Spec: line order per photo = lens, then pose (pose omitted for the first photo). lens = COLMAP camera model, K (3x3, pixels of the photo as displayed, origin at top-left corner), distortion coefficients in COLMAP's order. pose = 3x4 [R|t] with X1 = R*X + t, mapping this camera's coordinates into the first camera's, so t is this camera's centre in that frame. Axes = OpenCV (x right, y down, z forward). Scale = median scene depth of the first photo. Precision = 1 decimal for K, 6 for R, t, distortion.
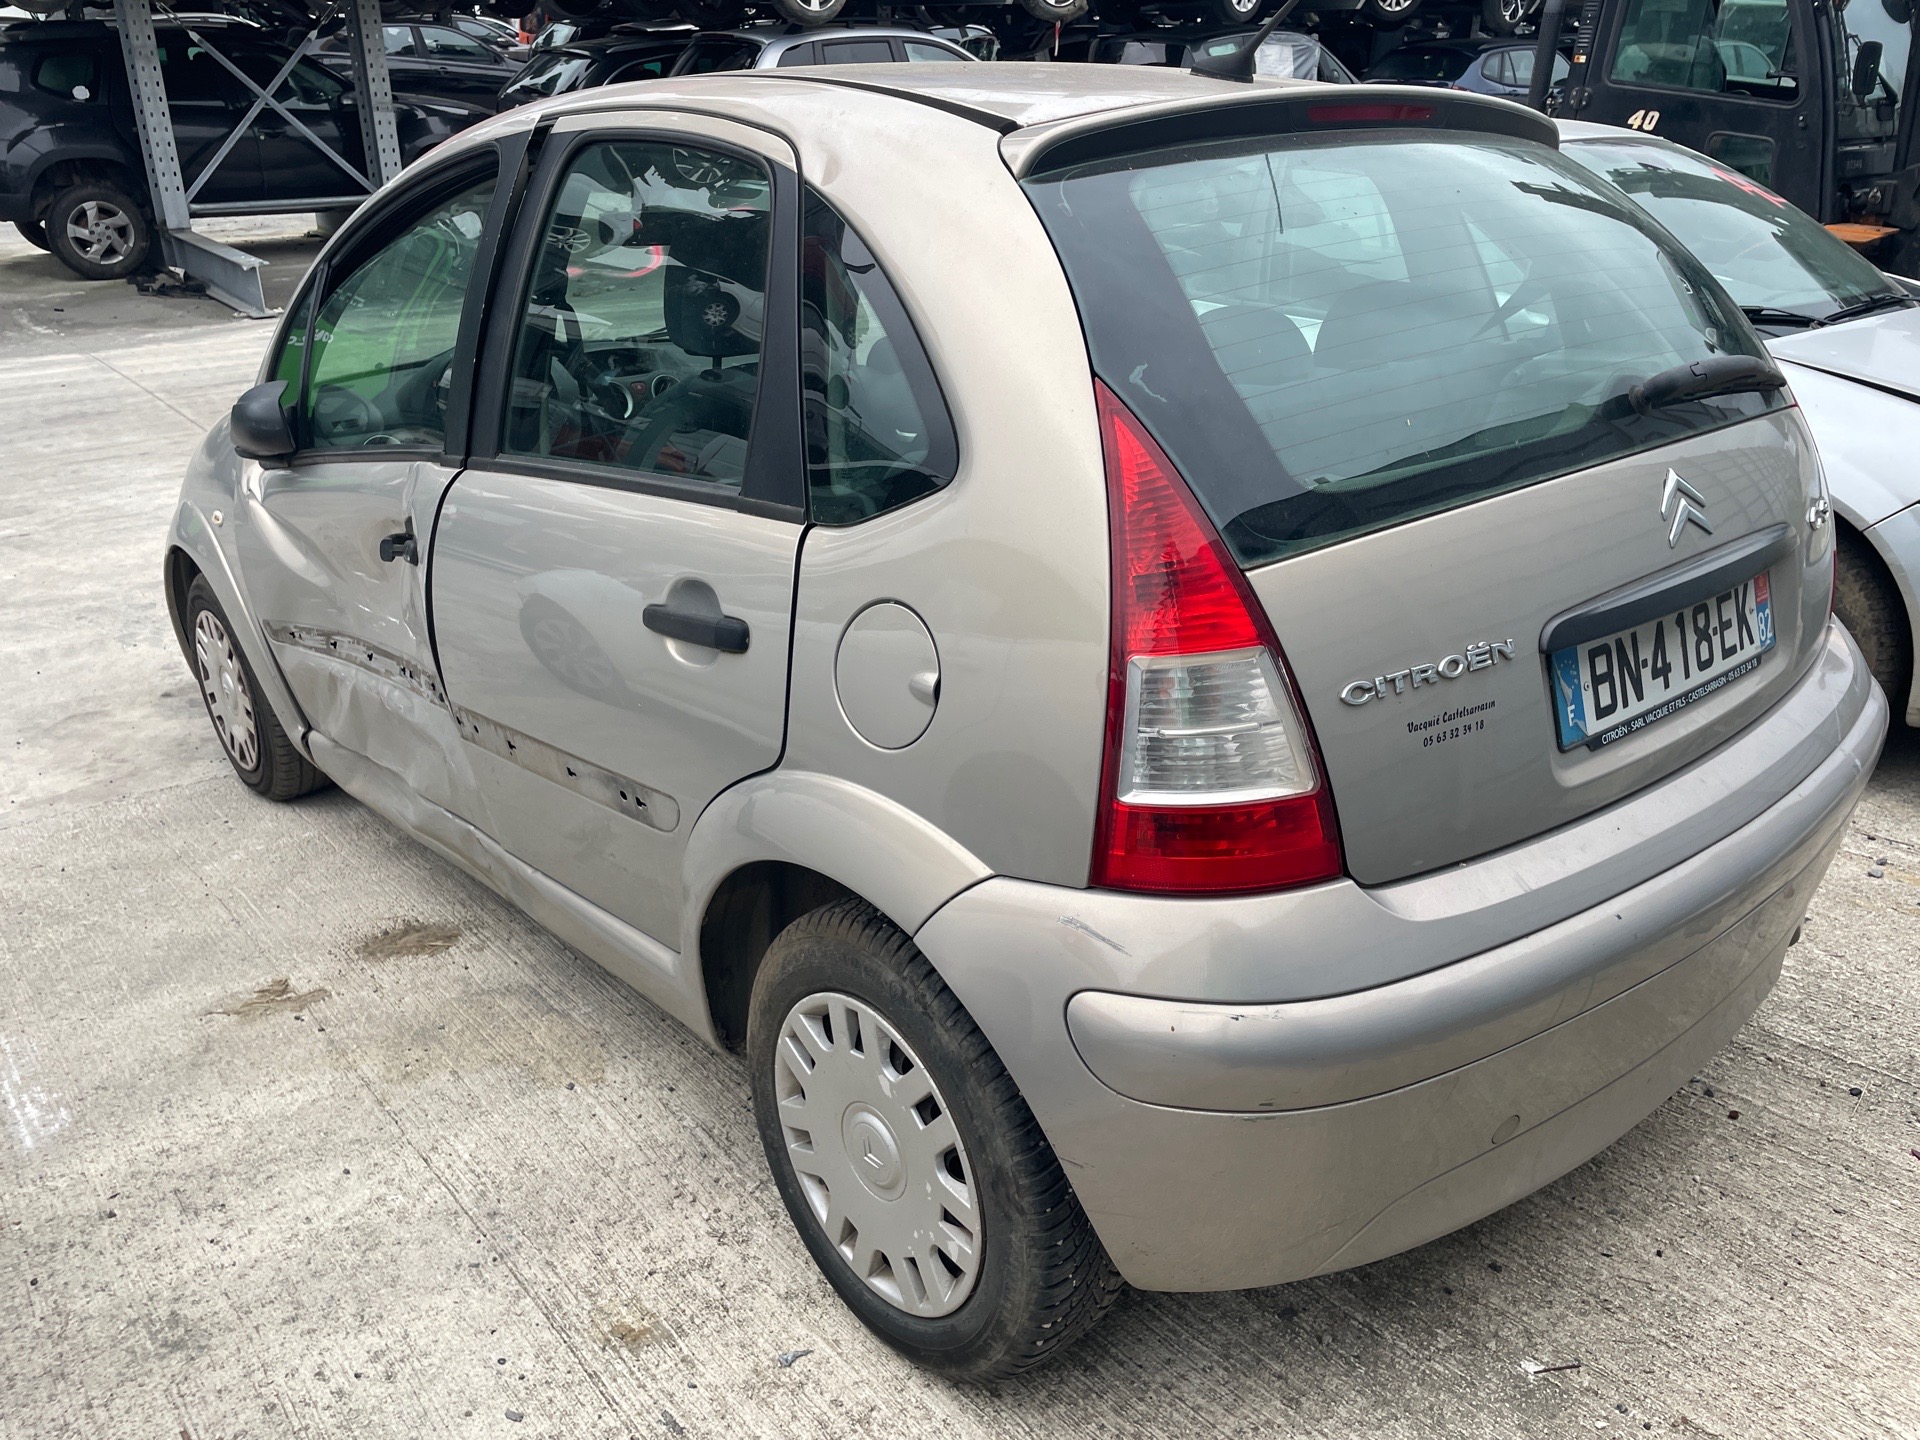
lens RADIAL K [[1446.6, 0, 950.3], [0, 1446.6, 729.9], [0, 0, 1]] dist [0.079694, -0.100421]
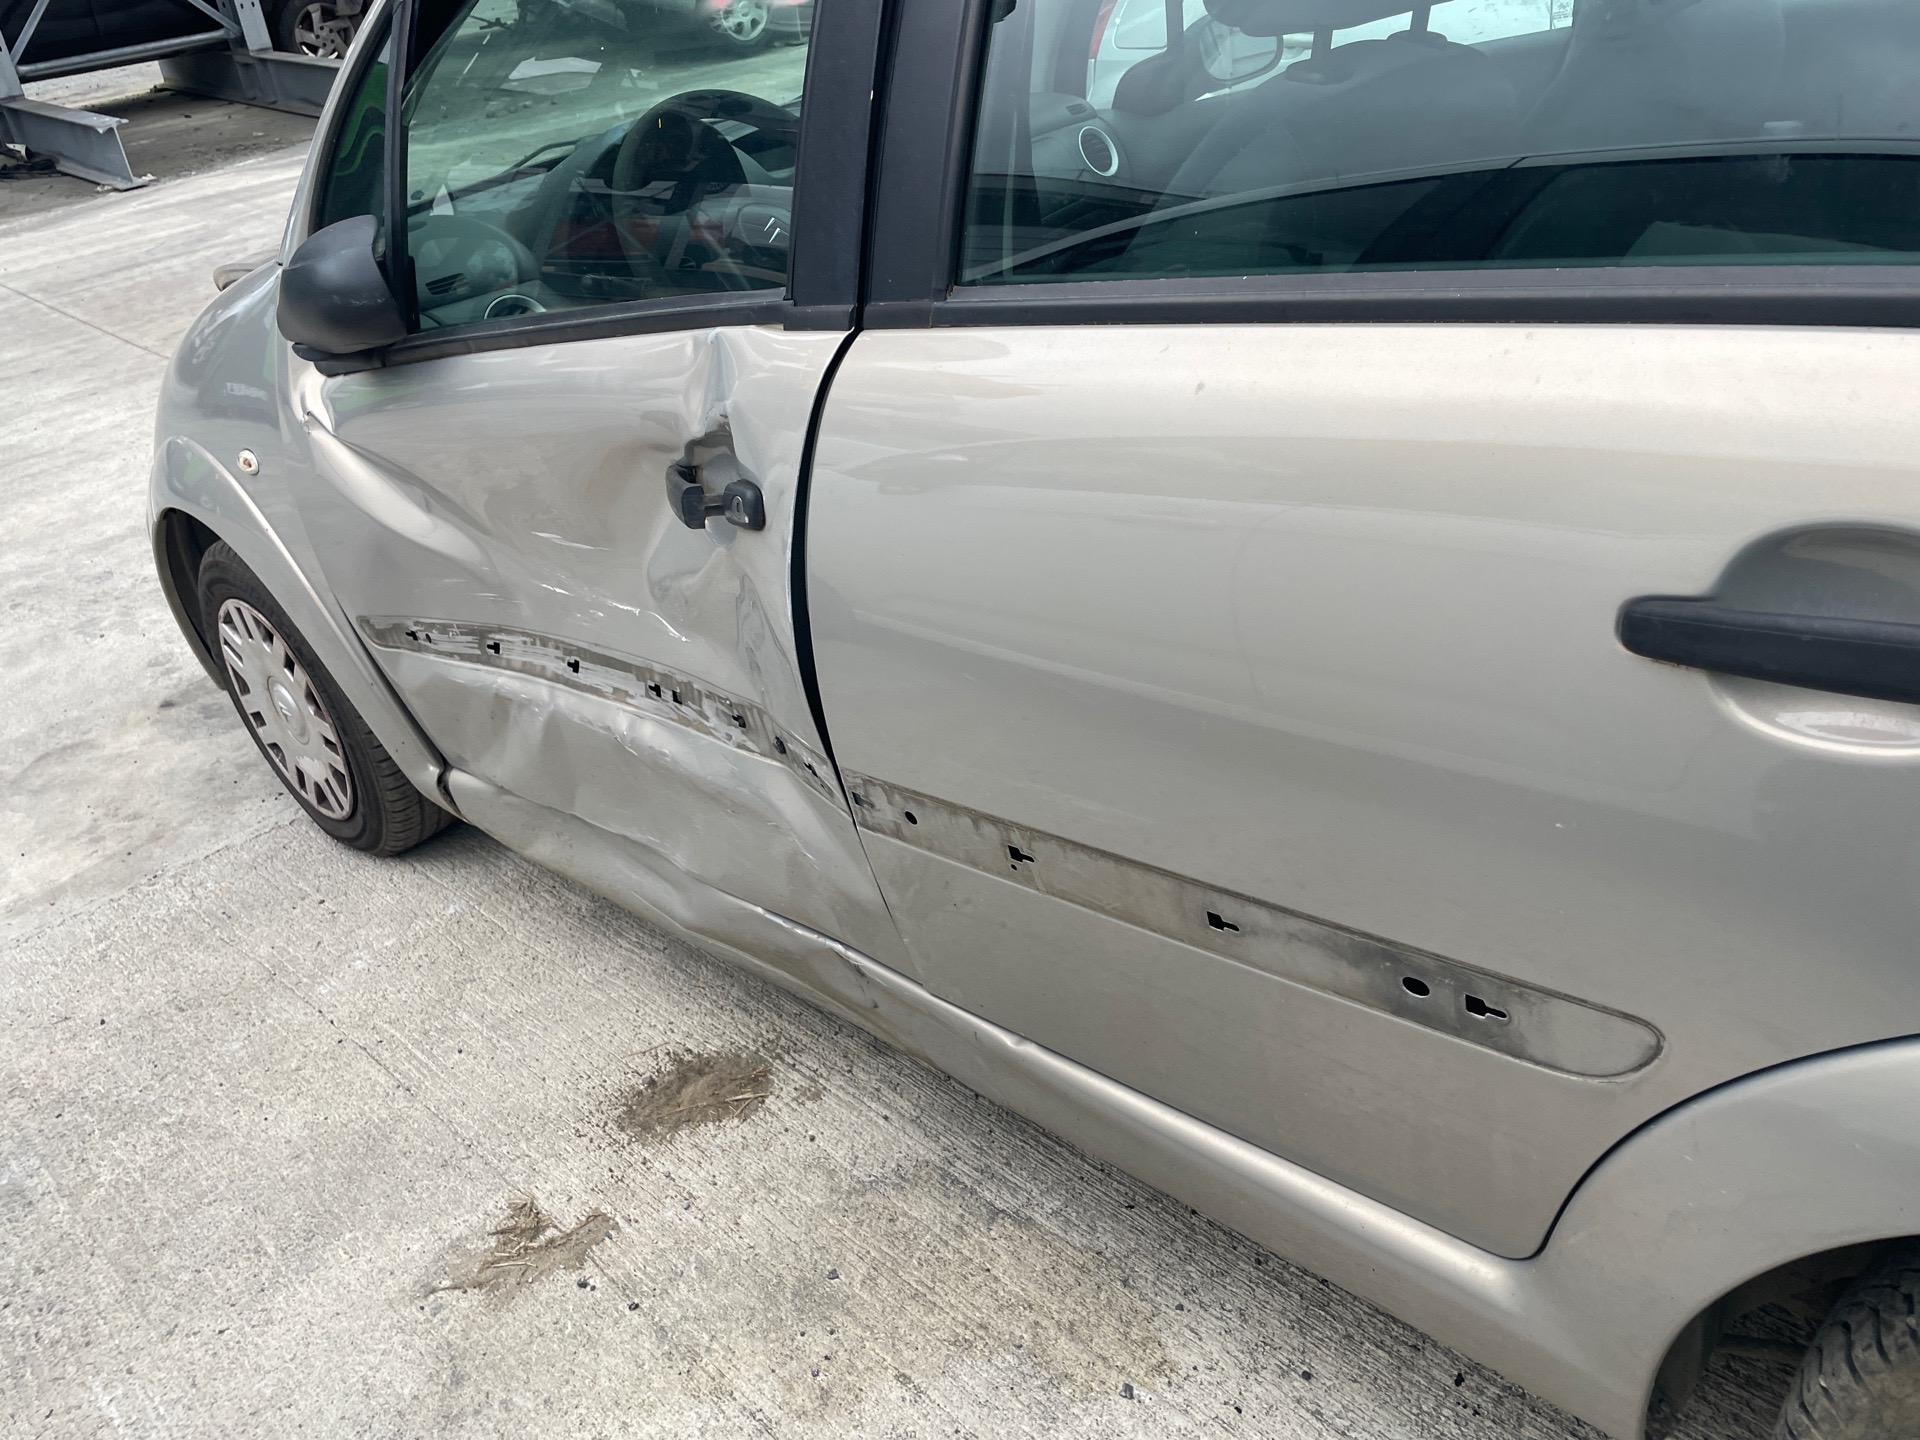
lens RADIAL K [[1440.2, 0, 947.8], [0, 1440.2, 691.7], [0, 0, 1]] dist [0.067315, -0.083273]
pose [[0.989866, -0.135846, 0.041376, -0.342909], [0.130849, 0.985724, 0.105951, -0.105770], [-0.055178, -0.099464, 0.993510, 0.498429]]
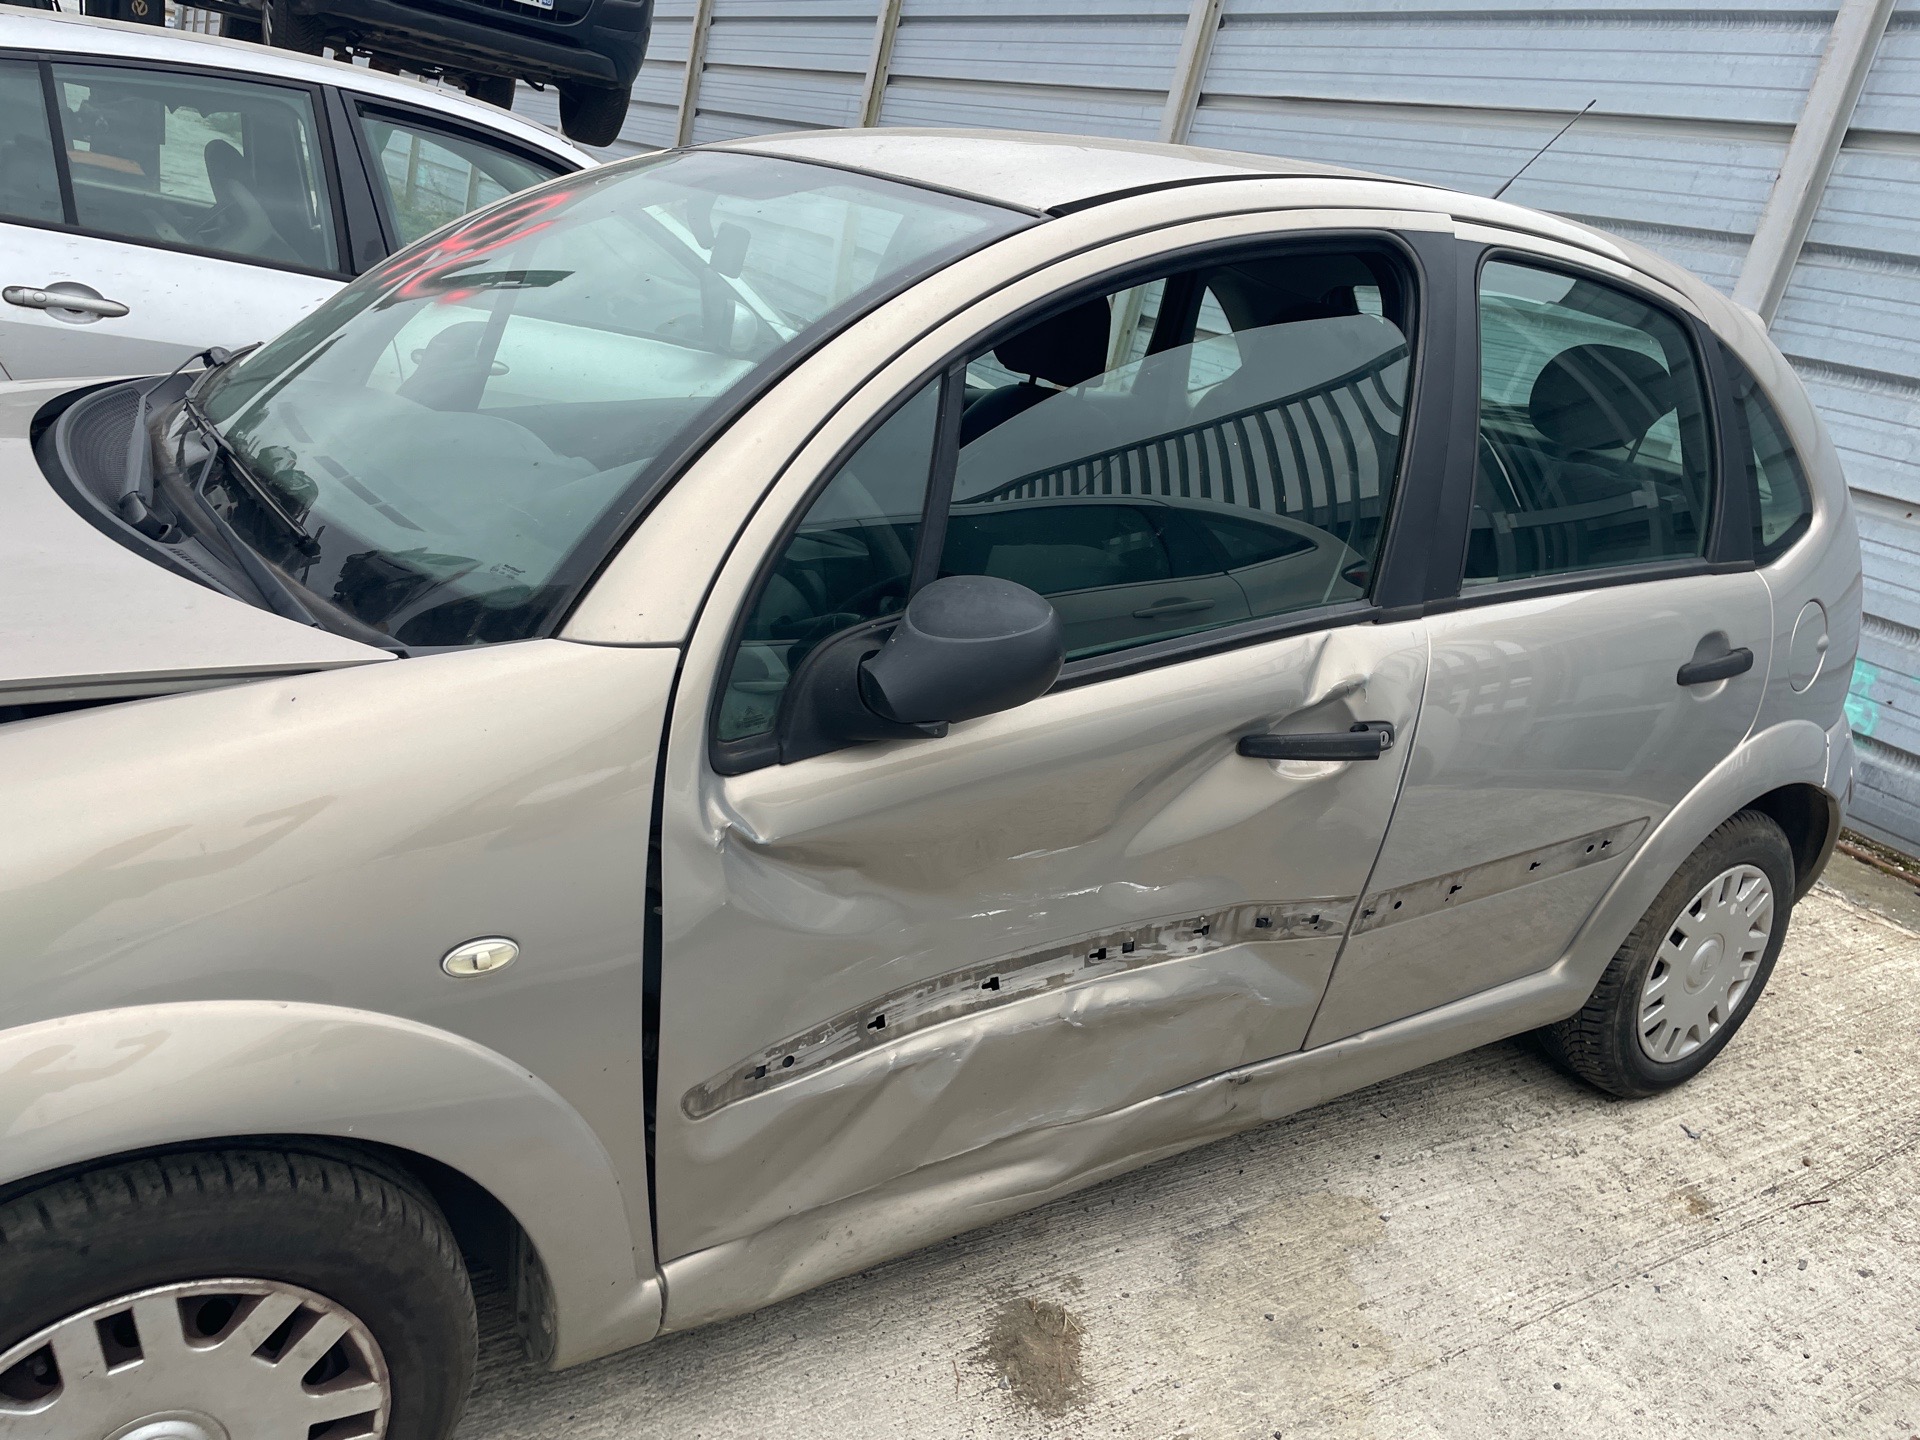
lens RADIAL K [[1446.6, 0, 964.6], [0, 1446.6, 702.9], [0, 0, 1]] dist [0.079694, -0.100421]
pose [[0.122831, -0.278547, 0.952536, -1.208616], [0.207039, 0.945877, 0.249902, -0.405052], [-0.970591, 0.166516, 0.173854, 1.128704]]
